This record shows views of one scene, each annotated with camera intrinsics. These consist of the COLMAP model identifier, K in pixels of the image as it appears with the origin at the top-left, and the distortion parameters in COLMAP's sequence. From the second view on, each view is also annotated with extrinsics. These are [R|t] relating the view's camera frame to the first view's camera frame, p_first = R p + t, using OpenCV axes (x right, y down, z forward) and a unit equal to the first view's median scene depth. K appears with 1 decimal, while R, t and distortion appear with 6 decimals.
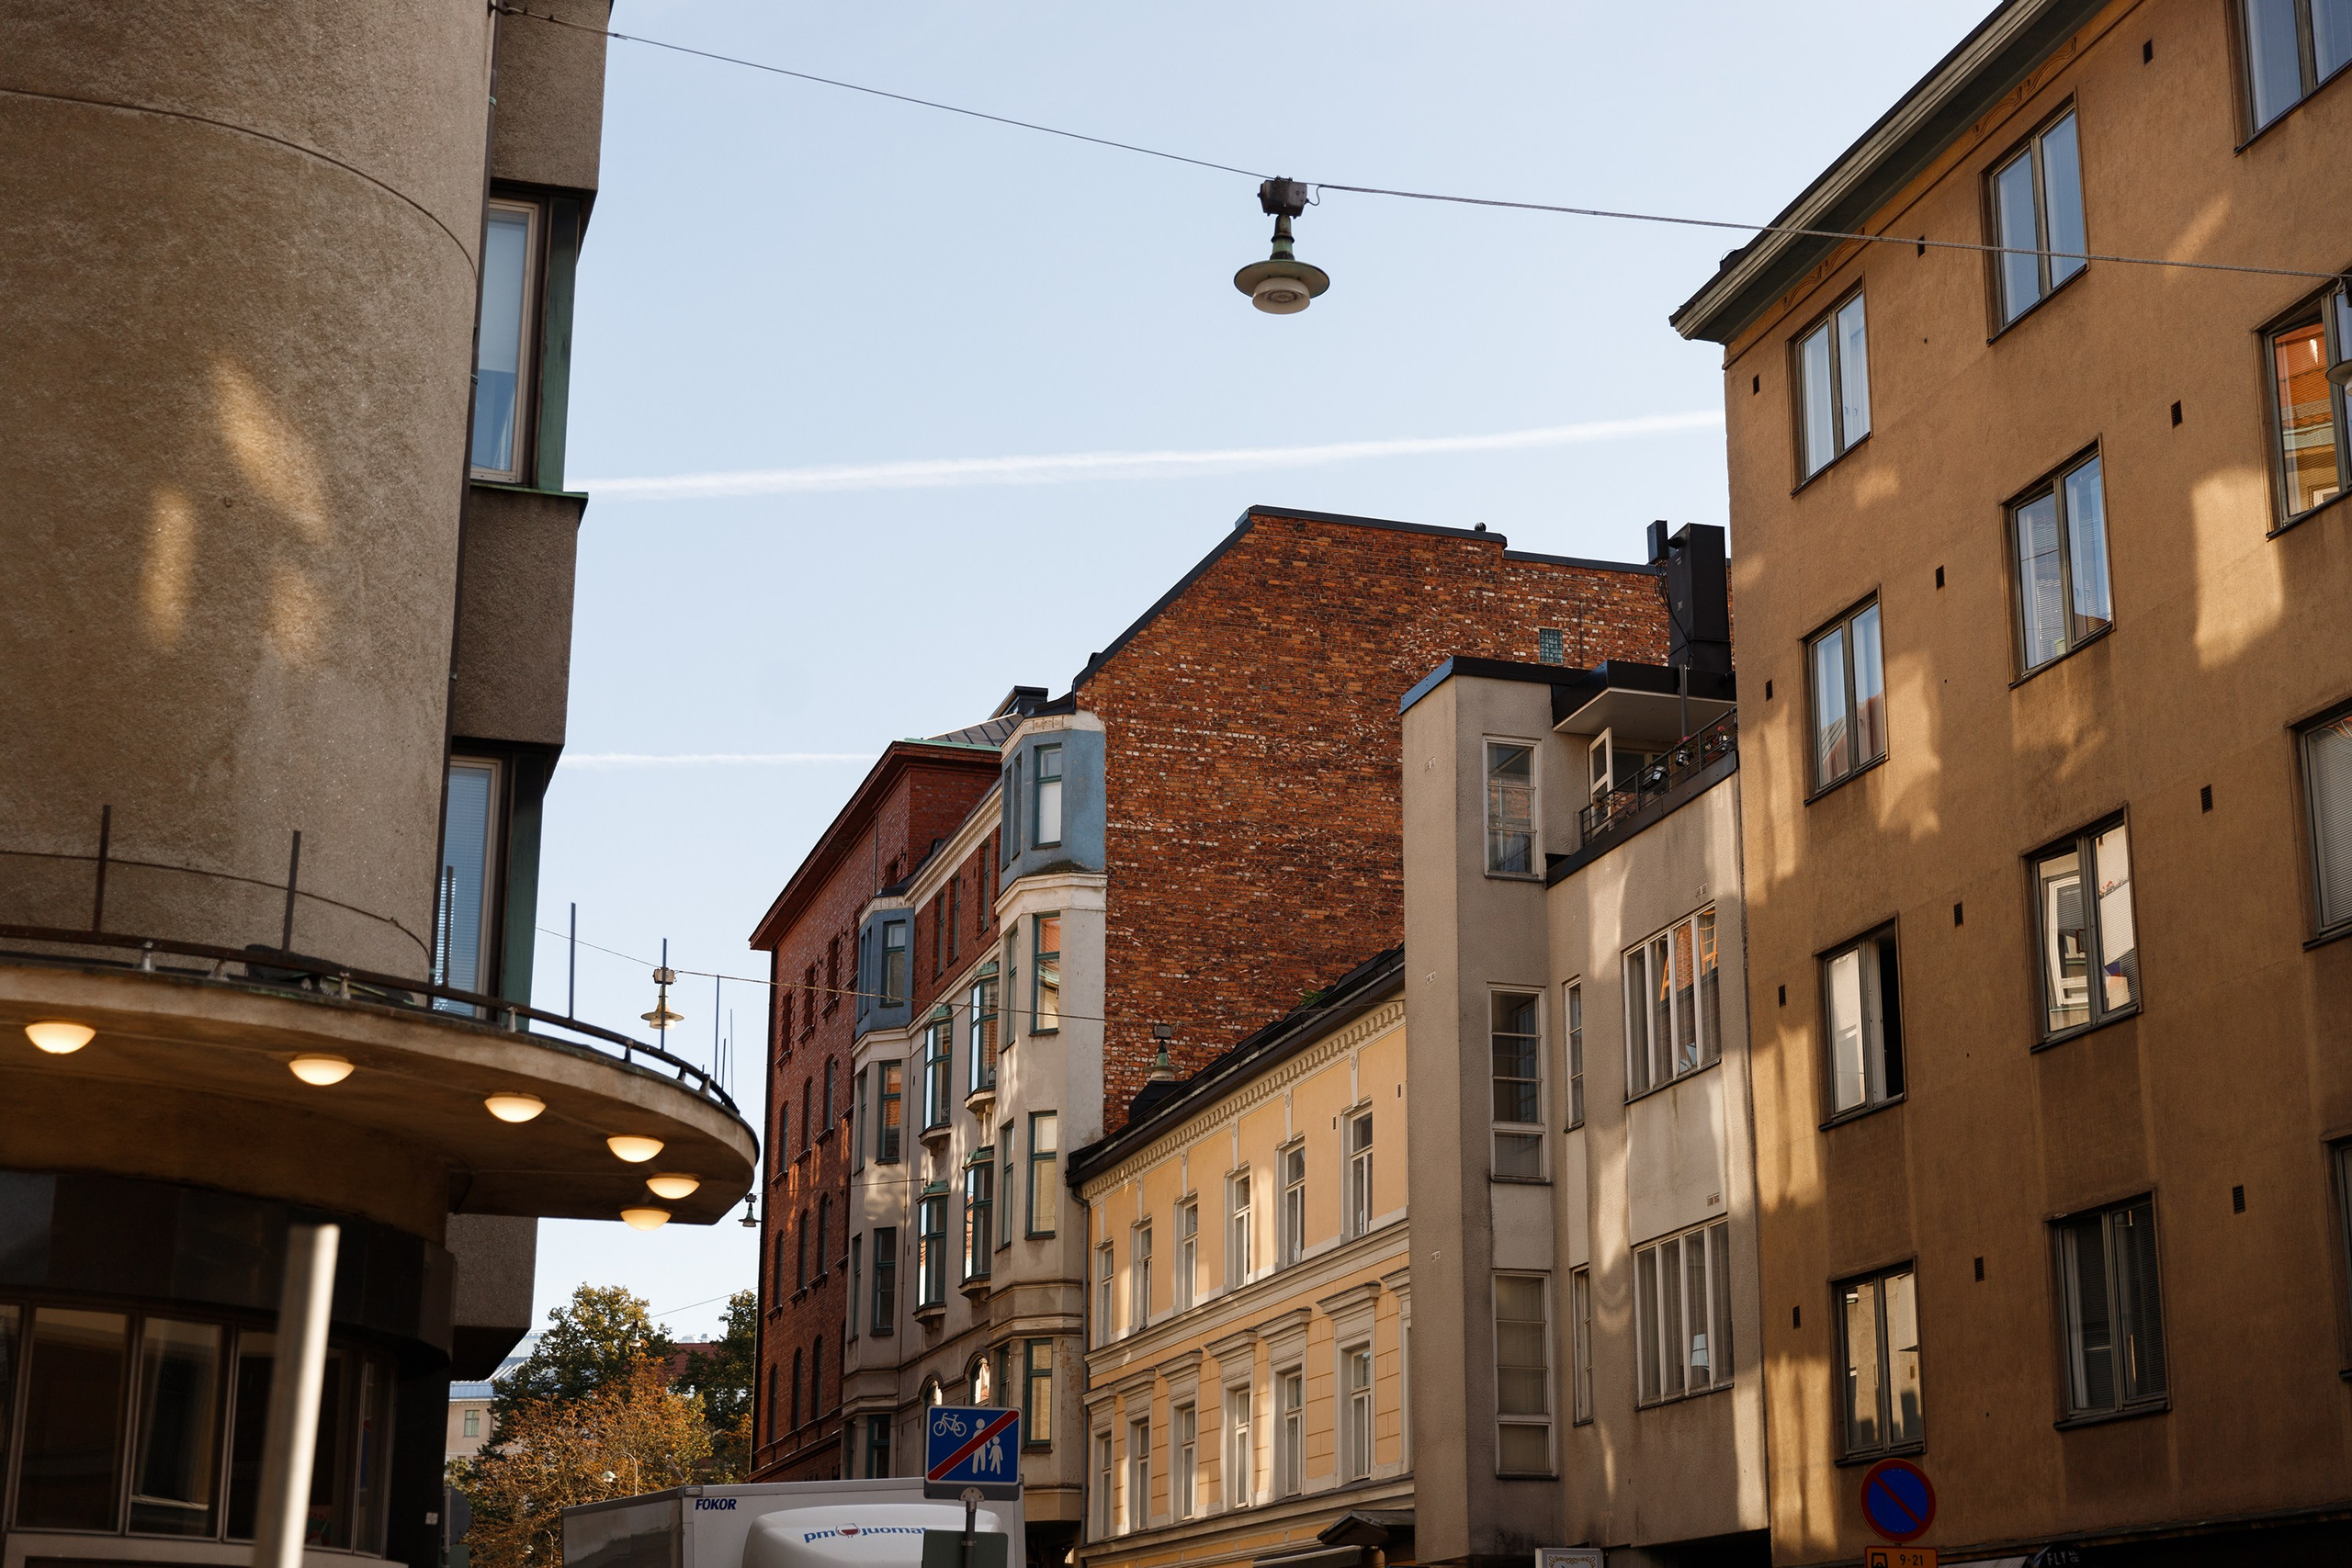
lens RADIAL K [[3420.0, 0, 1176.0], [0, 3420.0, 787.0], [0, 0, 1]] dist [0.028166, 0.000000]
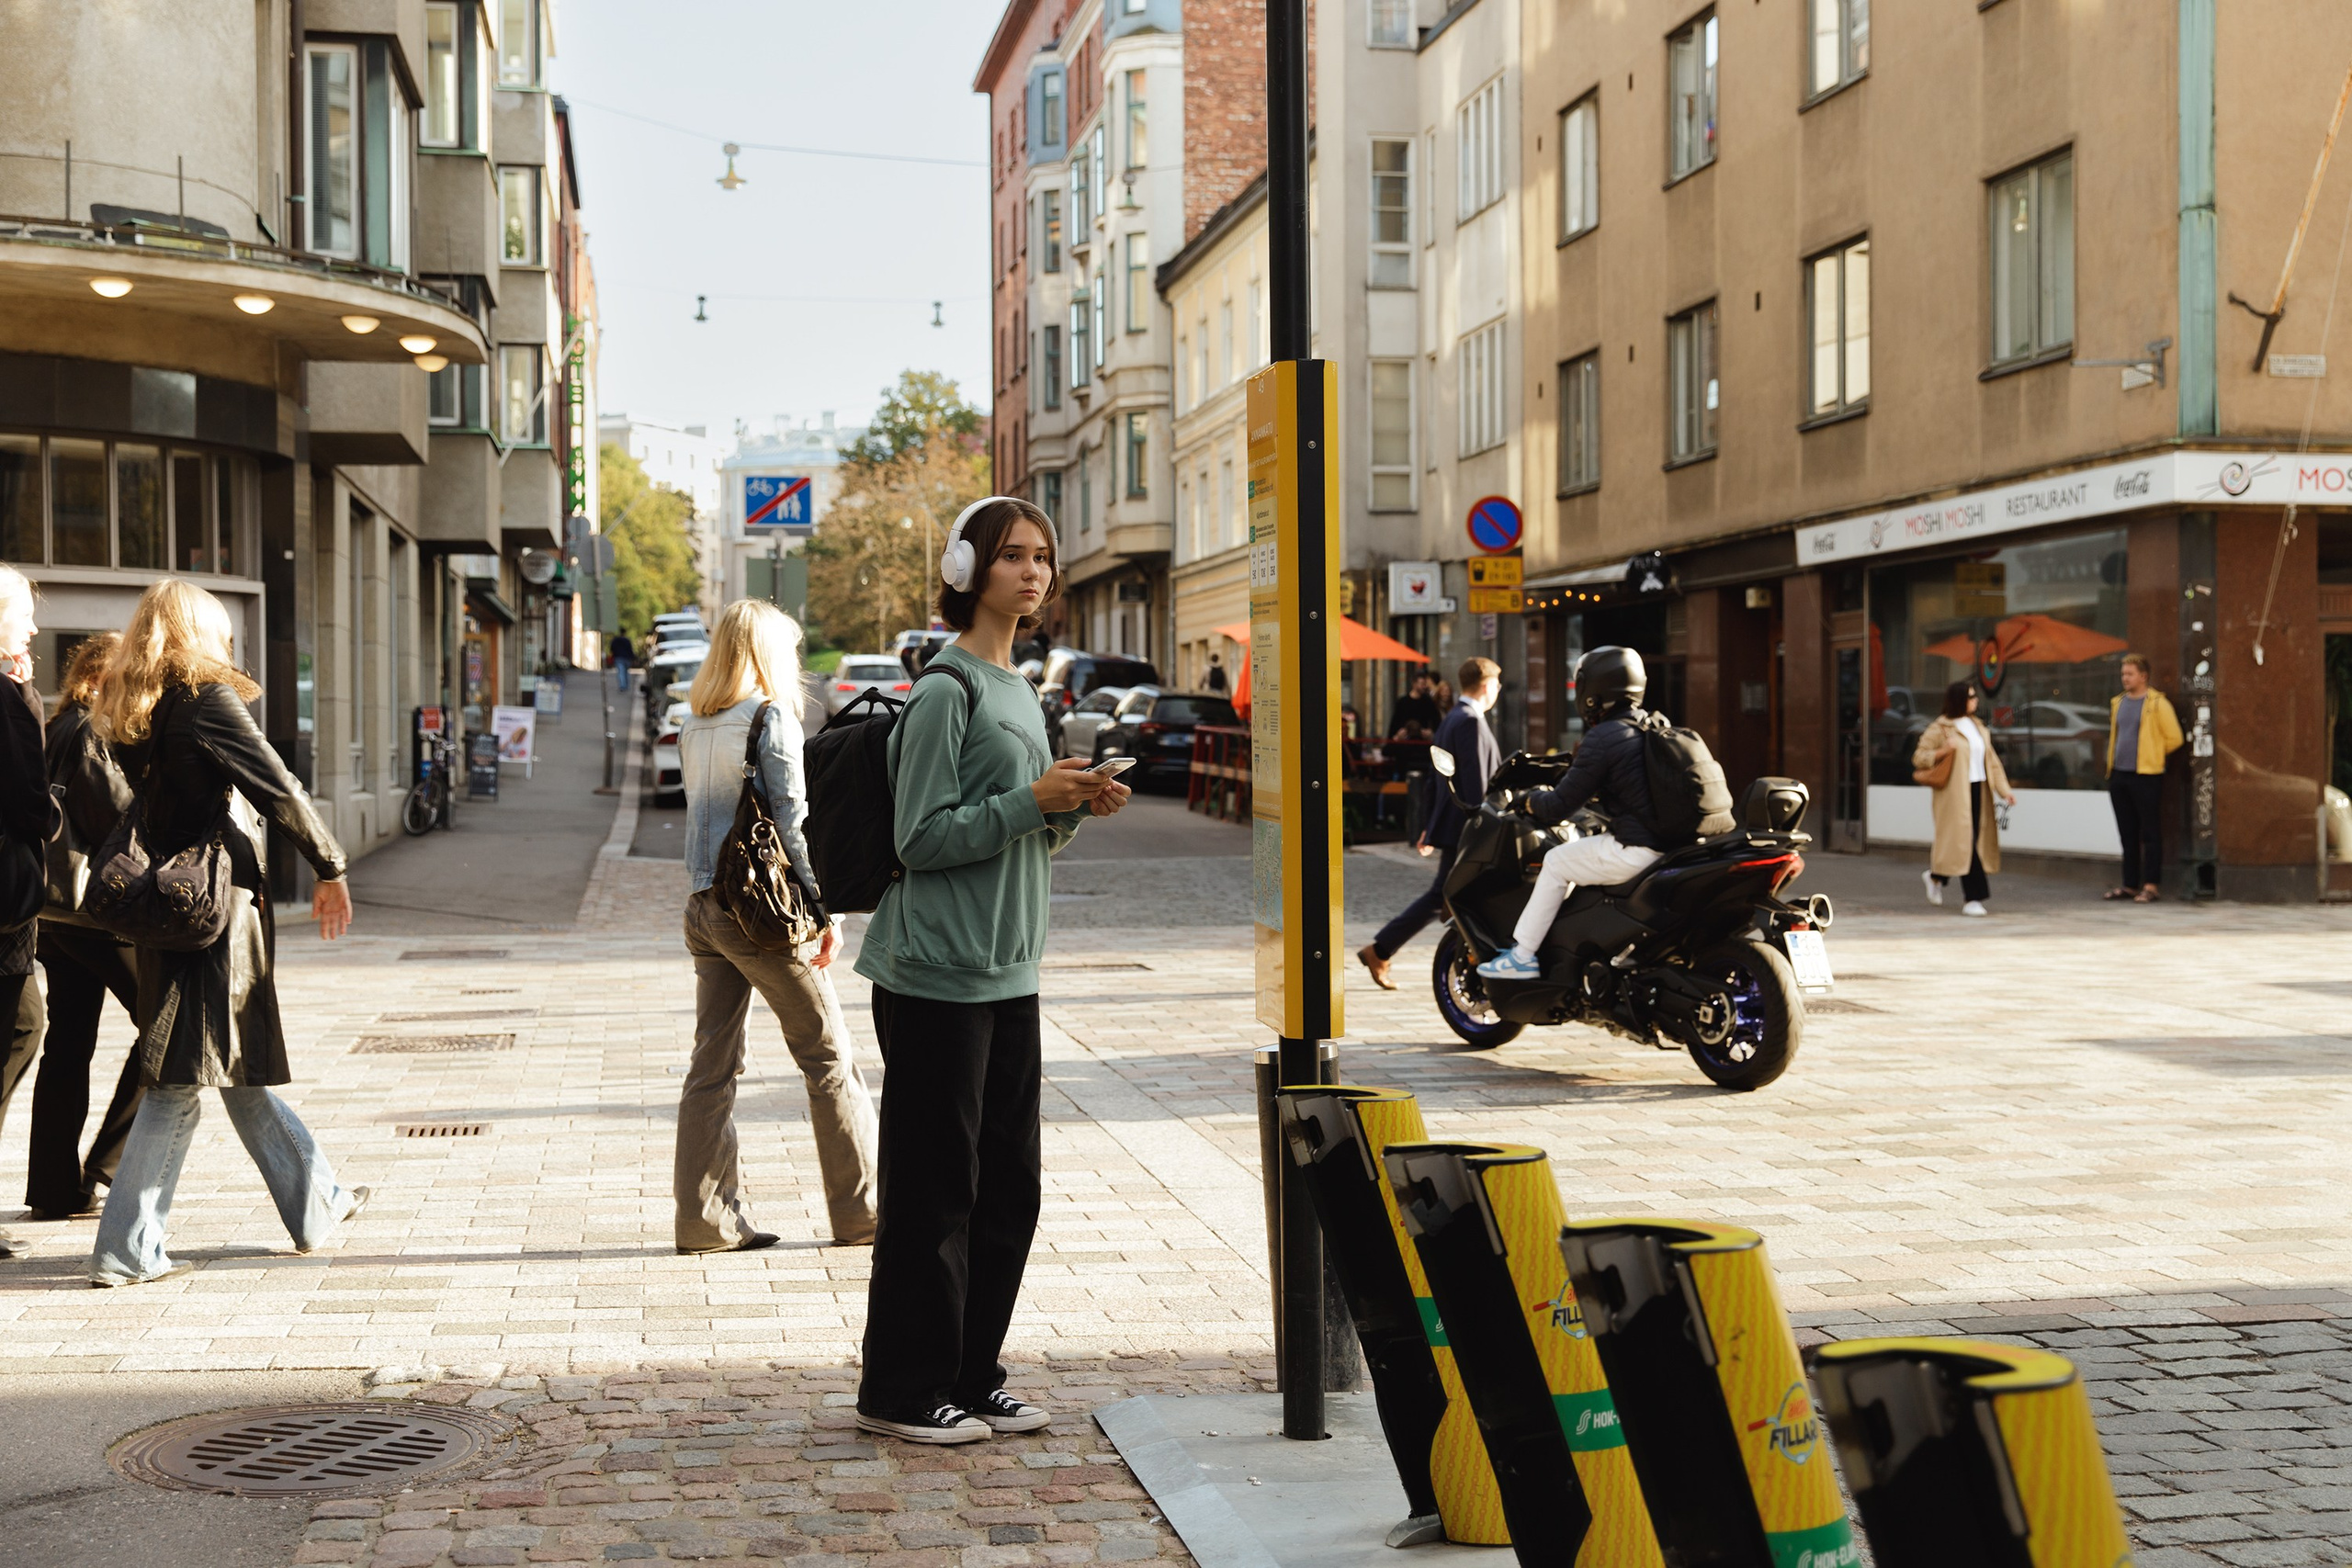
lens RADIAL K [[2875.5, 0, 1174.5], [0, 2875.5, 781.4], [0, 0, 1]] dist [0.004653, 0.000000]
pose [[0.995067, -0.009635, -0.098736, 0.079129], [0.037565, 0.957754, 0.285124, -0.012968], [0.091818, -0.287427, 0.953391, -0.067119]]
